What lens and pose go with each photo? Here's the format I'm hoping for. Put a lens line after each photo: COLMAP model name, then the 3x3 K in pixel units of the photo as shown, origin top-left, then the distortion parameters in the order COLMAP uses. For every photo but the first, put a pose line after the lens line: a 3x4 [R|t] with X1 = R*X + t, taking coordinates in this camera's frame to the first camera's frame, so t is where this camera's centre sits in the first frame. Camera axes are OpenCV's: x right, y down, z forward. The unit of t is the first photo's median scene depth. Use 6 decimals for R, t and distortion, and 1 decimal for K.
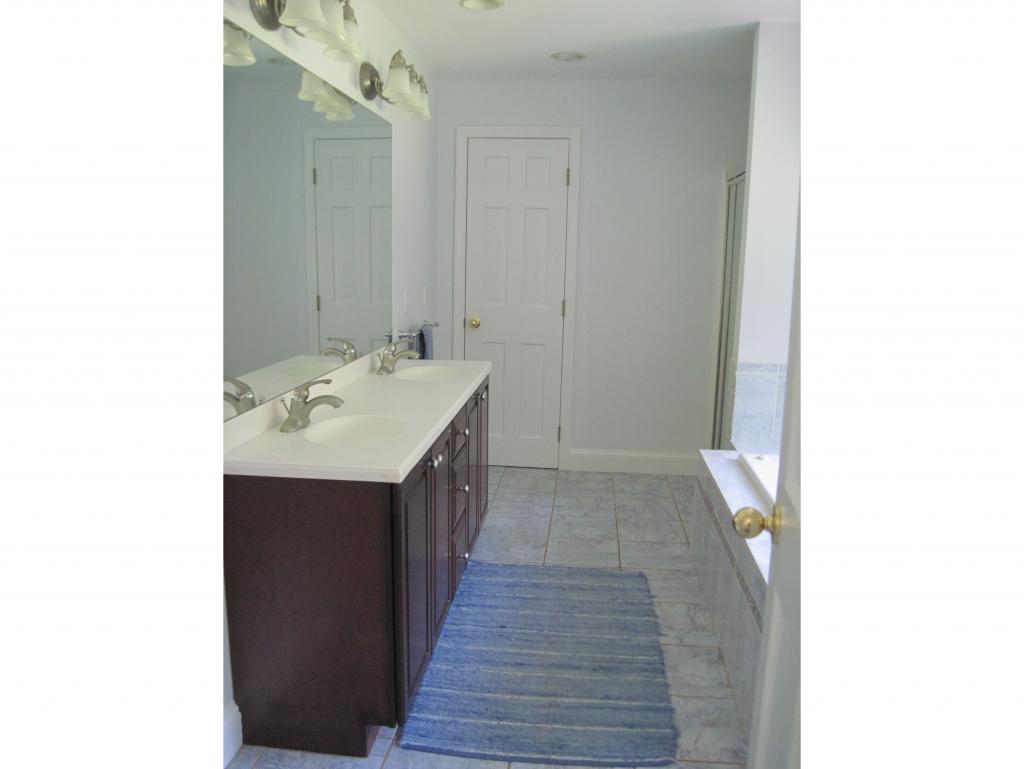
lens RADIAL K [[790.1, 0, 512.0], [0, 790.1, 384.5], [0, 0, 1]] dist [-0.001655, -0.000963]
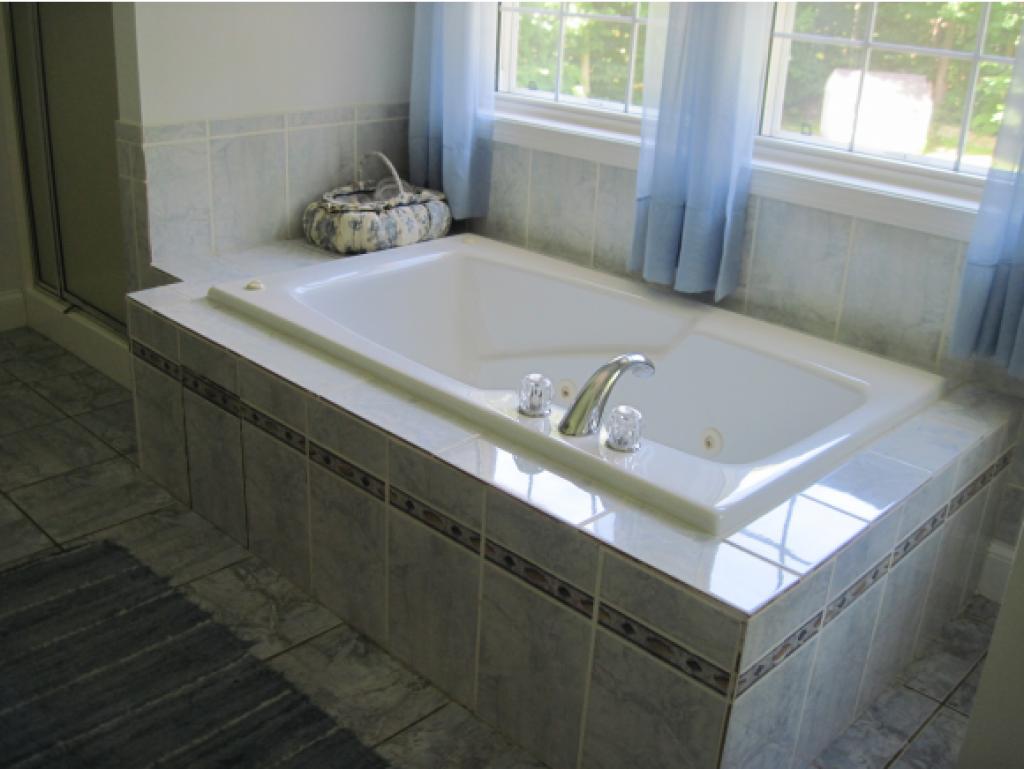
lens RADIAL K [[1043.1, 0, 512.0], [0, 1043.1, 384.5], [0, 0, 1]] dist [-0.124832, -0.004491]
pose [[0.628321, -0.287921, 0.722713, -0.152539], [0.100494, 0.951247, 0.291599, -0.046130], [-0.771436, -0.110589, 0.626623, 0.394594]]
